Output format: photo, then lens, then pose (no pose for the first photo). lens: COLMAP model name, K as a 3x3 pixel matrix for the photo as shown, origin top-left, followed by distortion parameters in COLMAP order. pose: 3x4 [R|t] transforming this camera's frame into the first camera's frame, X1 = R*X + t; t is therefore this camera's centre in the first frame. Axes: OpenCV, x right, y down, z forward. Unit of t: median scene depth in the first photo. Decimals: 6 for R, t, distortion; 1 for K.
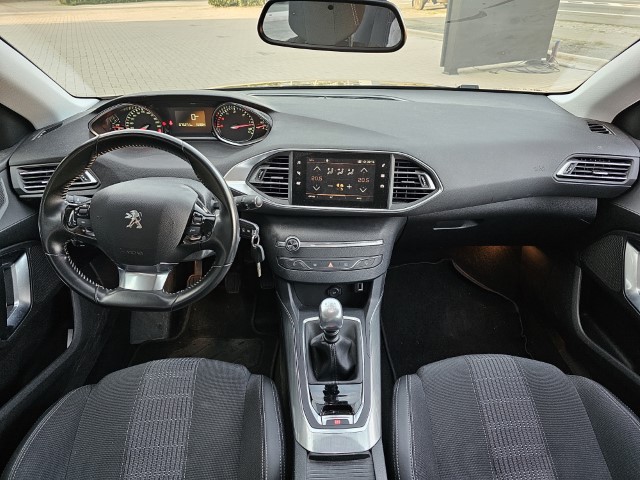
lens RADIAL K [[412.9, 0, 321.4], [0, 412.9, 252.3], [0, 0, 1]] dist [0.000803, -0.001039]
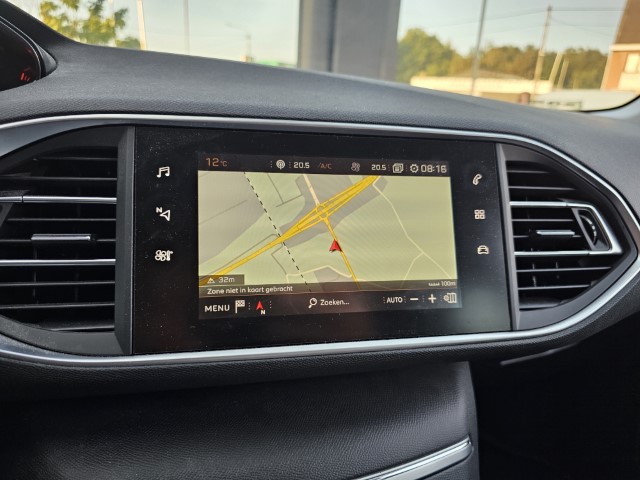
lens RADIAL K [[425.6, 0, 321.8], [0, 425.6, 244.2], [0, 0, 1]] dist [-0.000599, -0.000443]
pose [[0.944583, -0.036431, 0.326245, -0.049595], [0.115854, 0.966870, -0.227465, -0.109496], [-0.307150, 0.252656, 0.917510, 0.754821]]
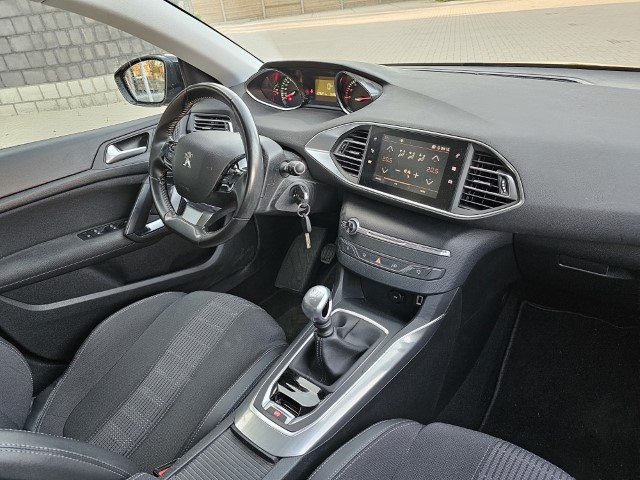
lens RADIAL K [[424.9, 0, 320.0], [0, 424.9, 240.0], [0, 0, 1]] dist [0.003323, -0.001788]
pose [[0.751329, 0.273543, -0.600565, 0.469928], [-0.284487, 0.955398, 0.079256, -0.047141], [0.595459, 0.111305, 0.795638, 0.220332]]
